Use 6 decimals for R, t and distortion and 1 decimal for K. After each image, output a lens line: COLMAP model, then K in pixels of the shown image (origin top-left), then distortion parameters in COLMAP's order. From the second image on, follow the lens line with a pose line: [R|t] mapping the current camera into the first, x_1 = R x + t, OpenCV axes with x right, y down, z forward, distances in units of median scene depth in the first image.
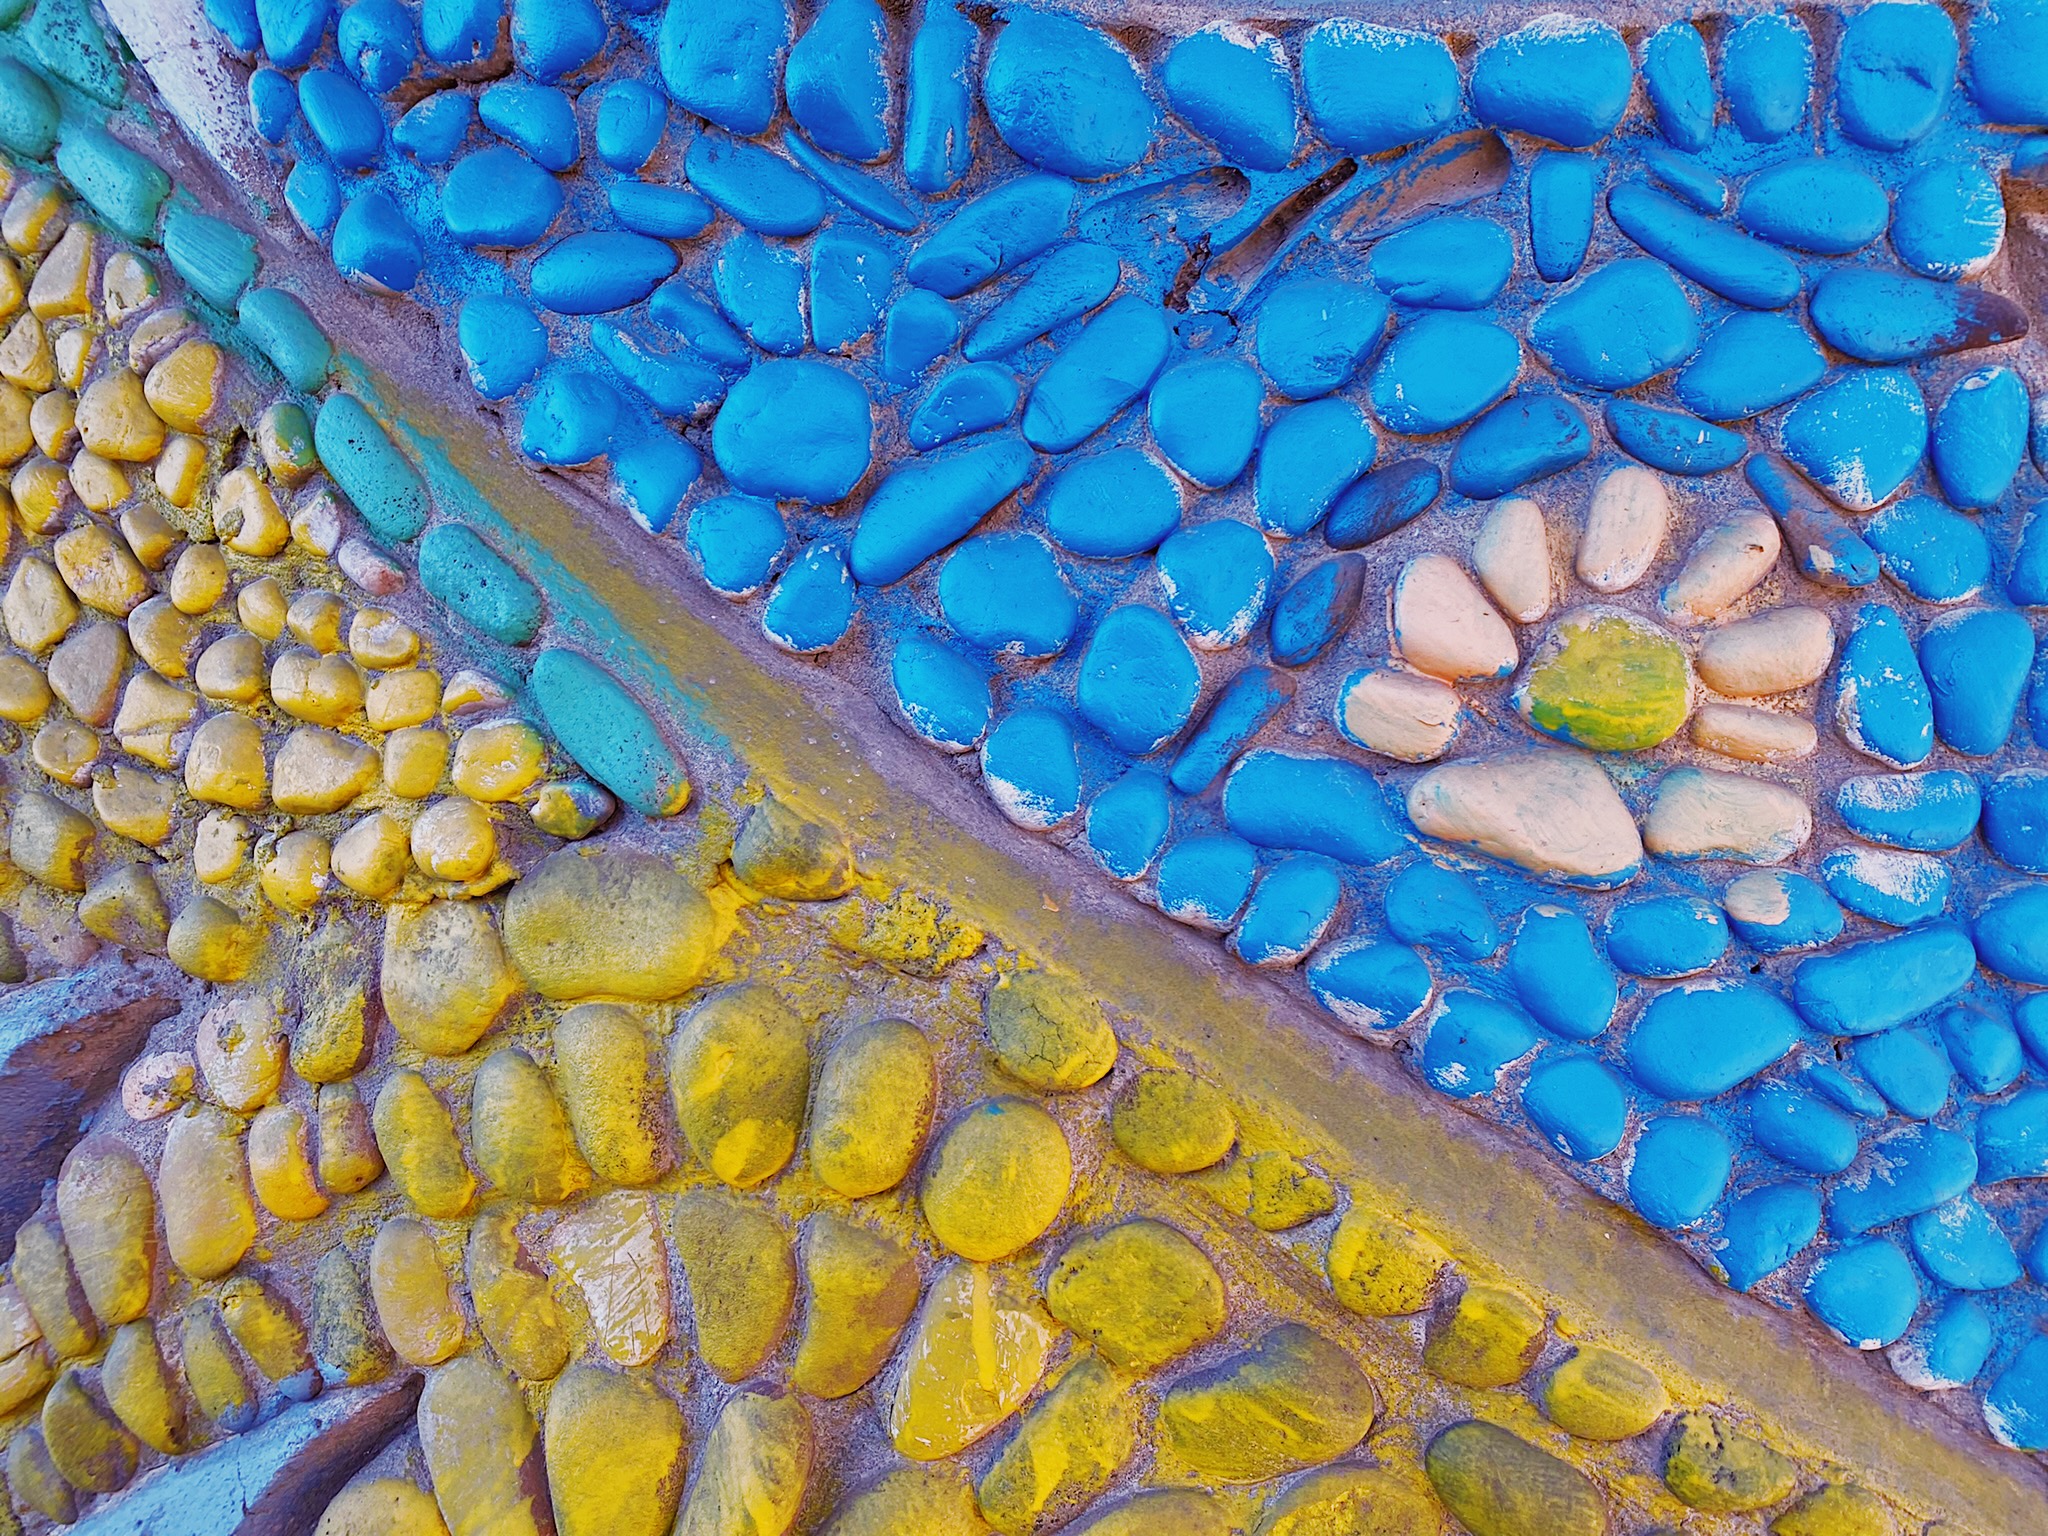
lens RADIAL K [[1584.1, 0, 1020.5], [0, 1584.1, 782.6], [0, 0, 1]] dist [0.028097, -0.029210]
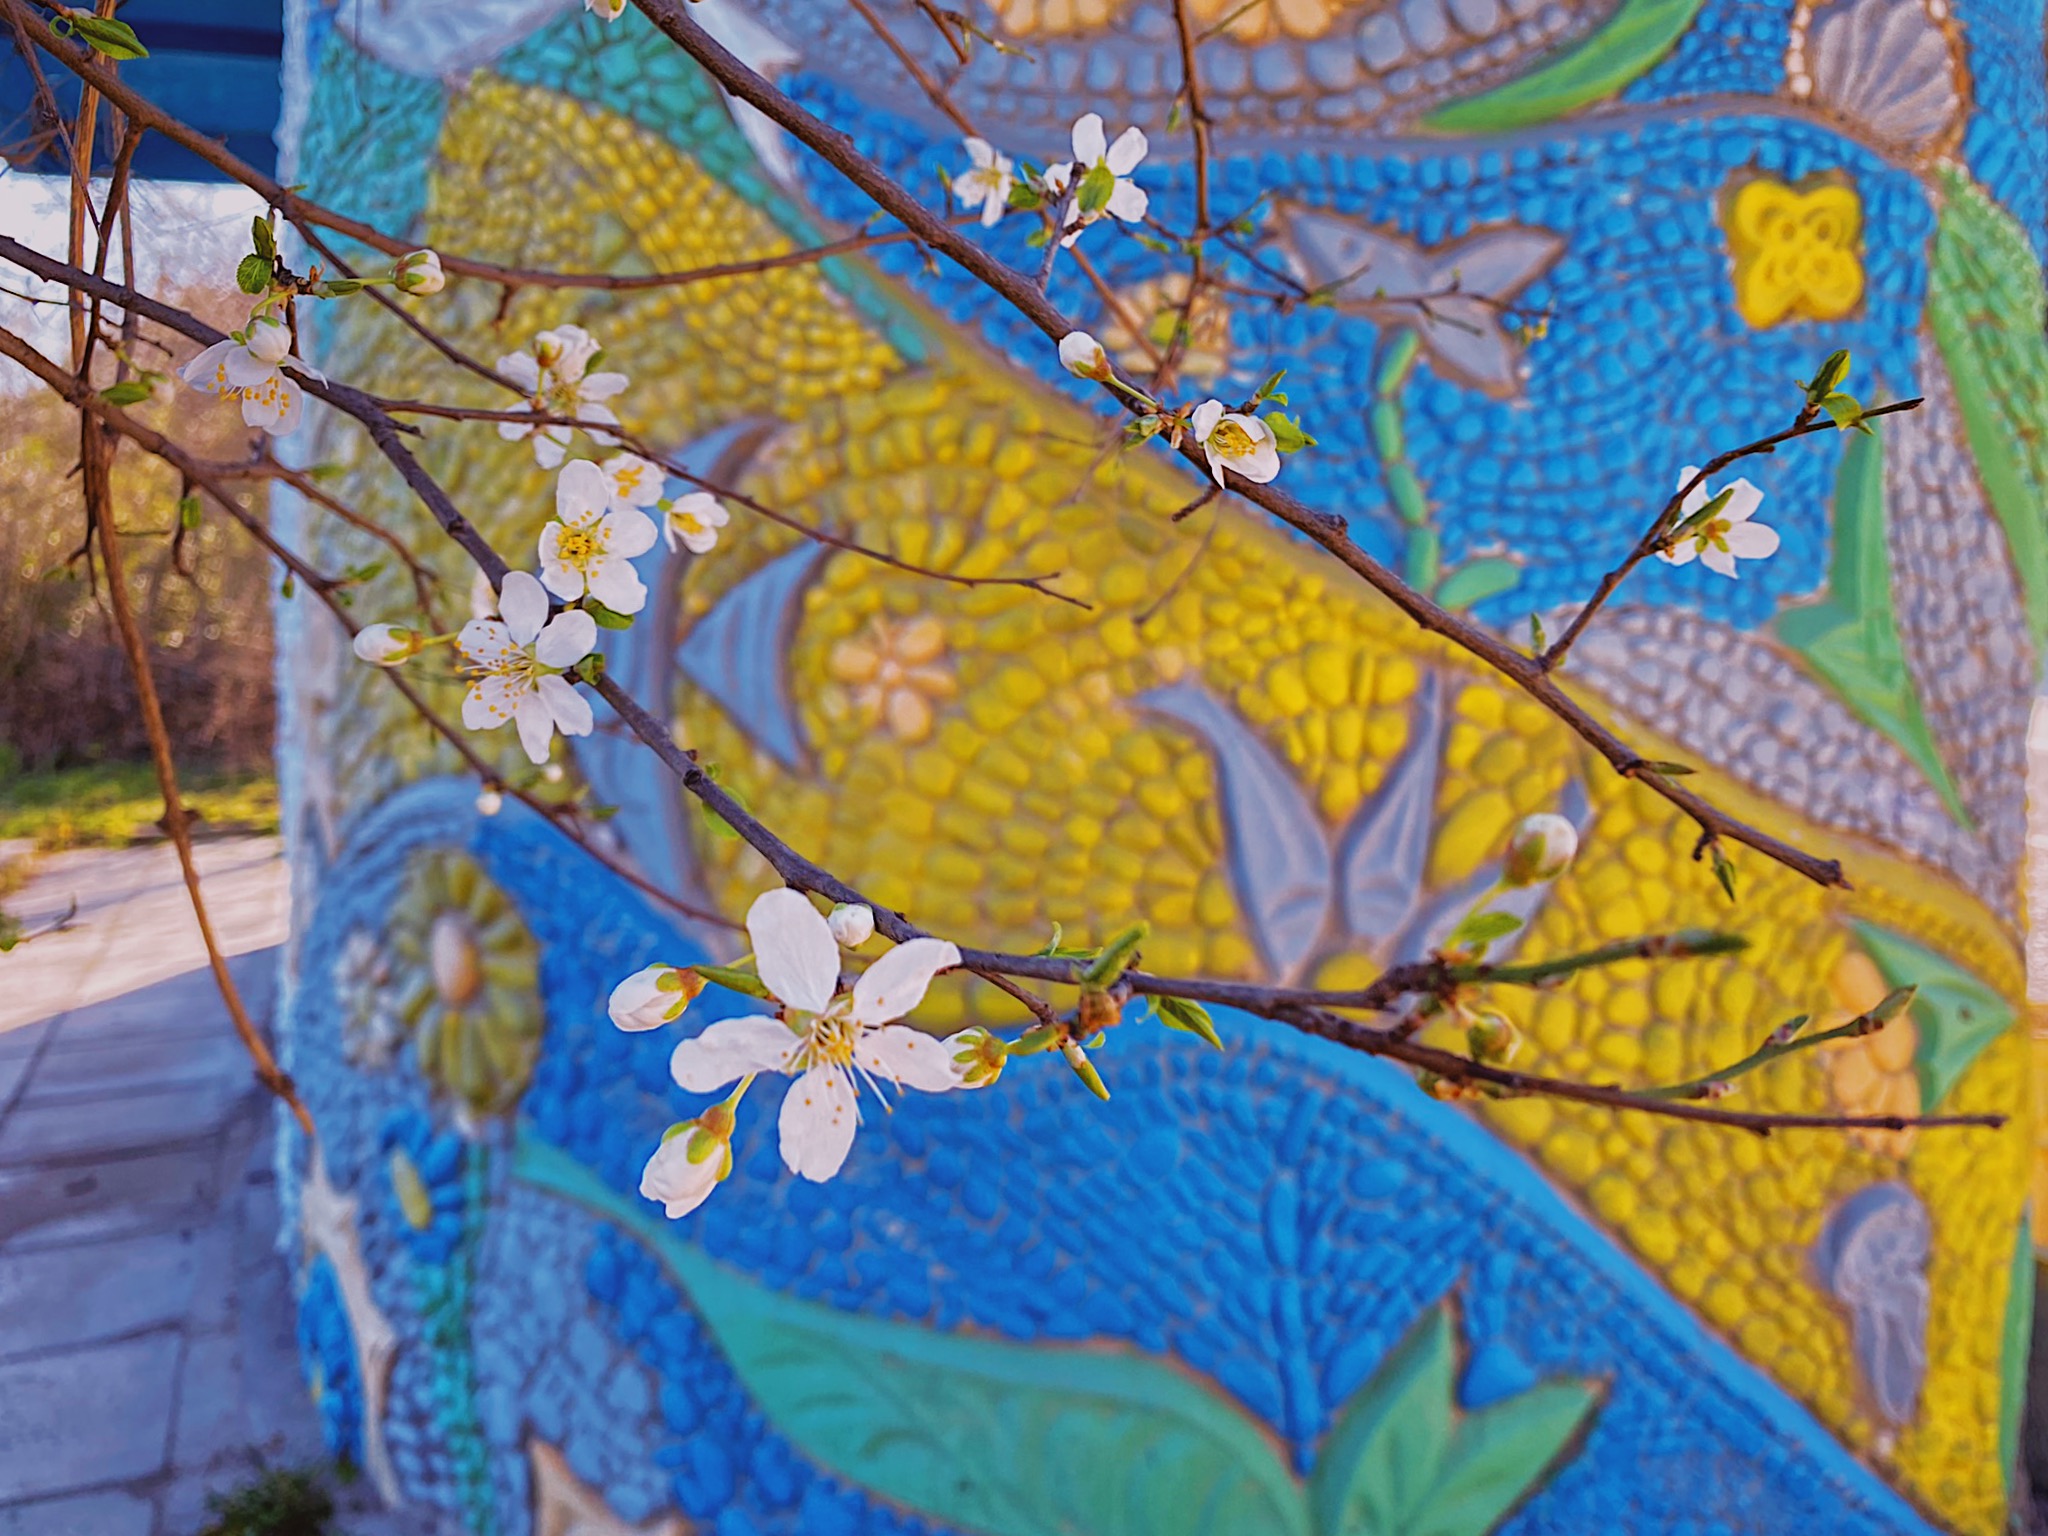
lens RADIAL K [[1584.1, 0, 970.8], [0, 1584.1, 598.5], [0, 0, 1]] dist [0.028097, -0.029210]
pose [[0.999319, 0.001254, -0.036890, 0.023775], [0.000703, 0.998595, 0.052980, 0.373155], [0.036905, -0.052970, 0.997914, -2.808805]]
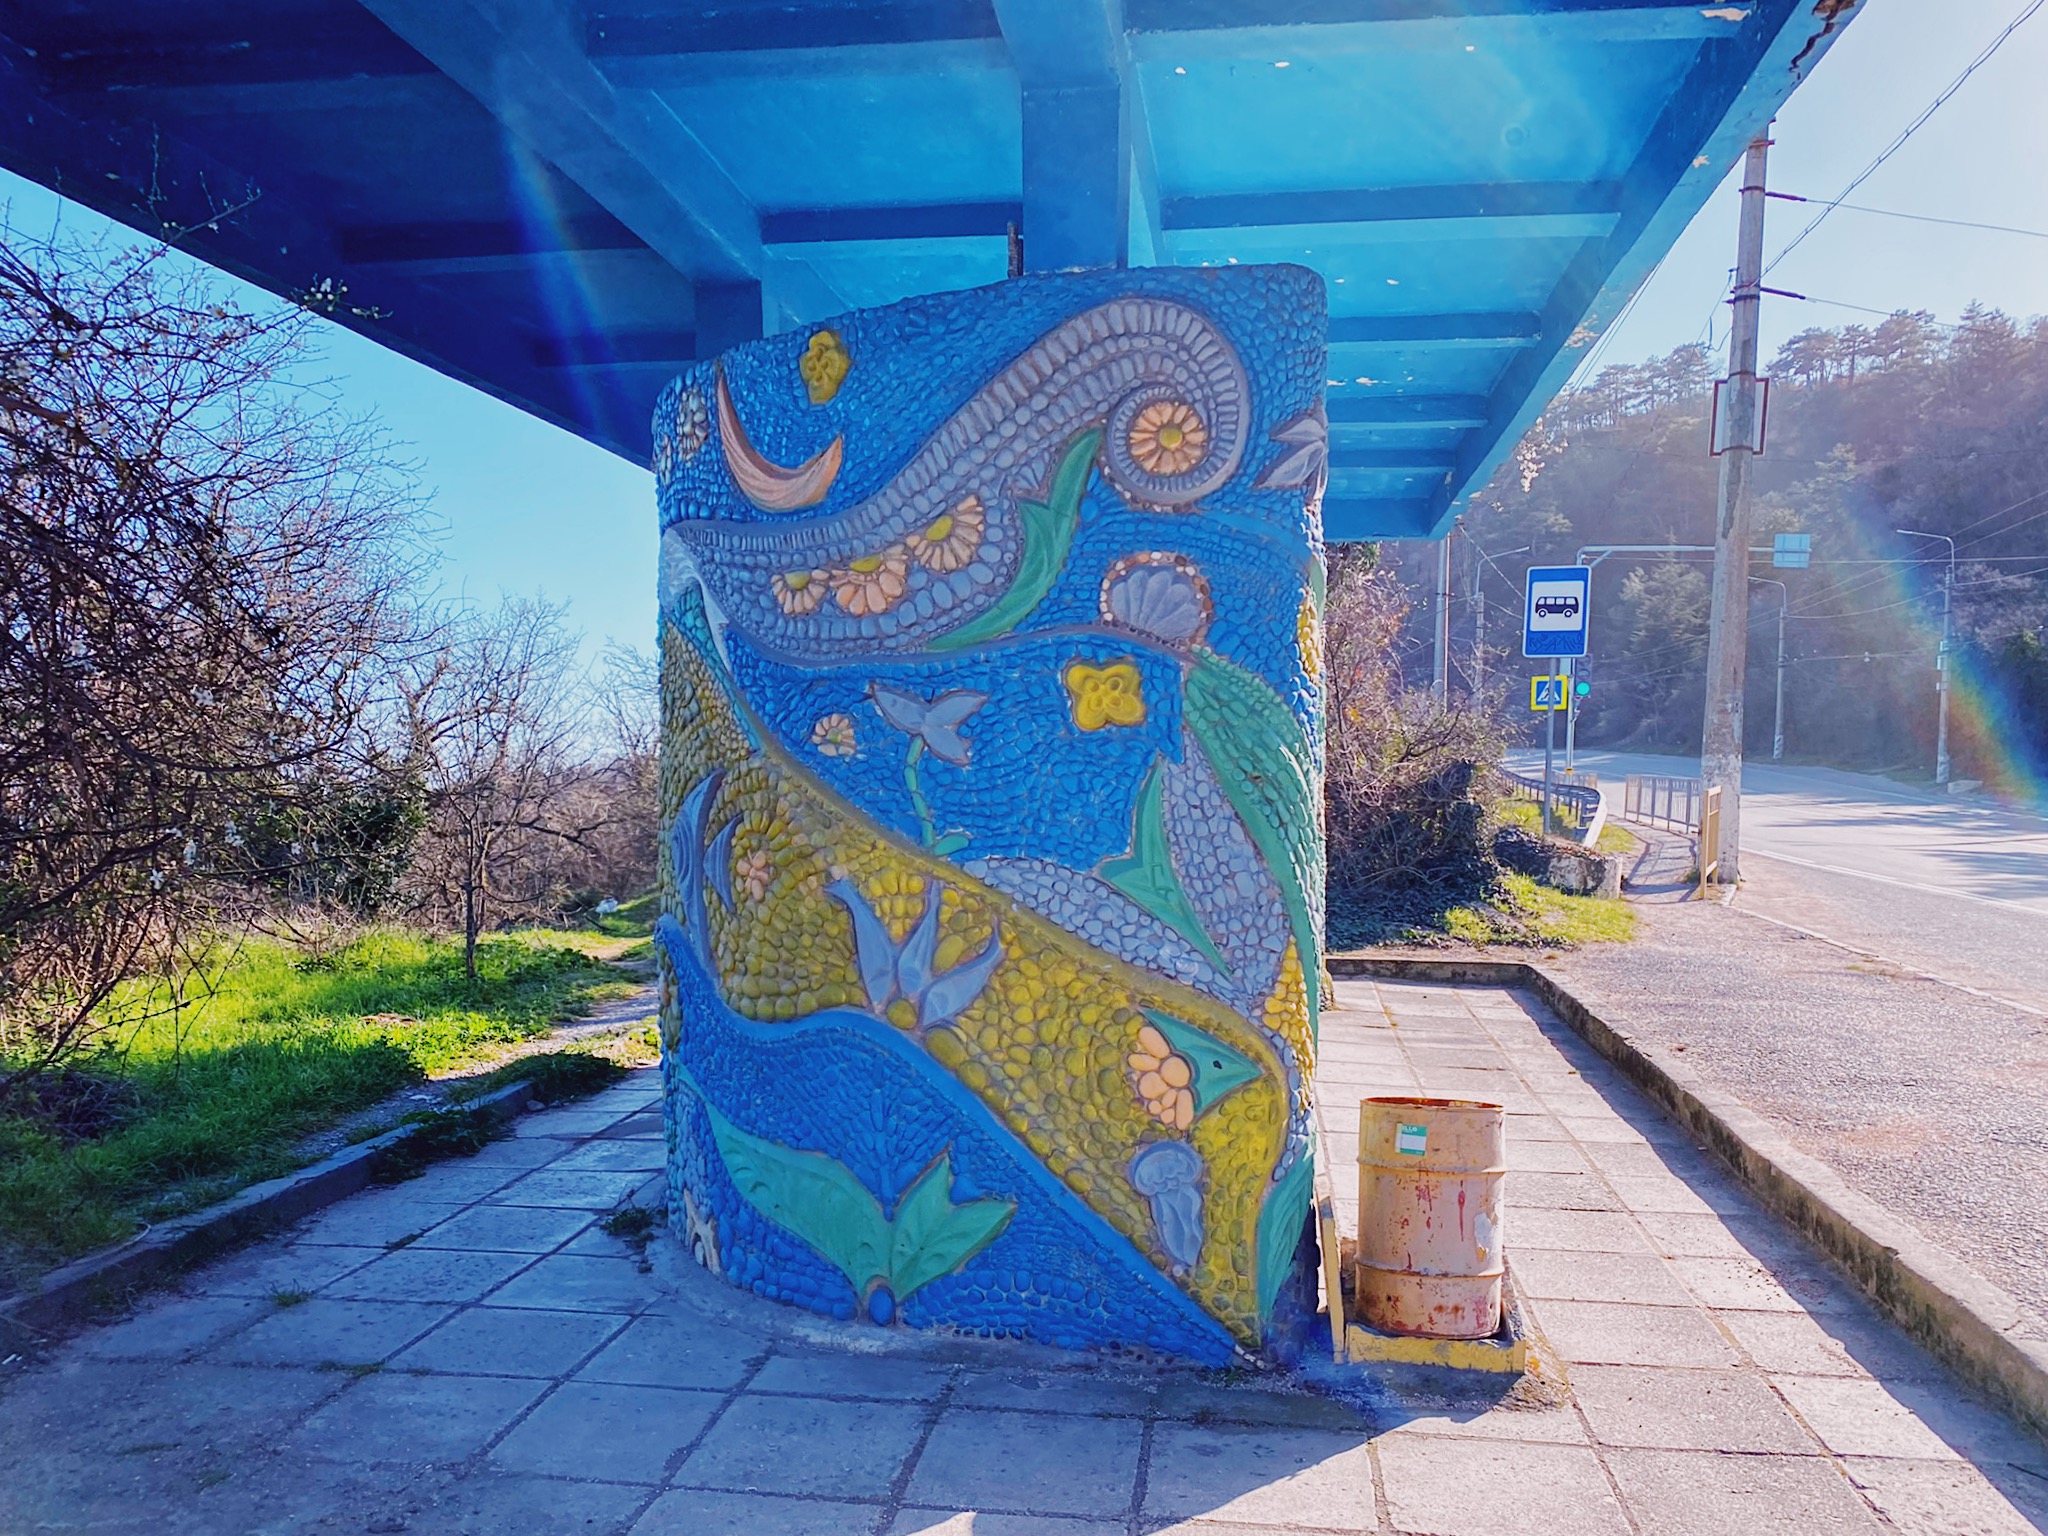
lens RADIAL K [[1584.1, 0, 976.1], [0, 1584.1, 886.2], [0, 0, 1]] dist [0.028097, -0.029210]
pose [[0.851427, 0.047898, -0.522282, 5.802441], [0.003469, 0.995285, 0.096933, -0.081748], [0.524462, -0.084343, 0.847246, -6.342081]]
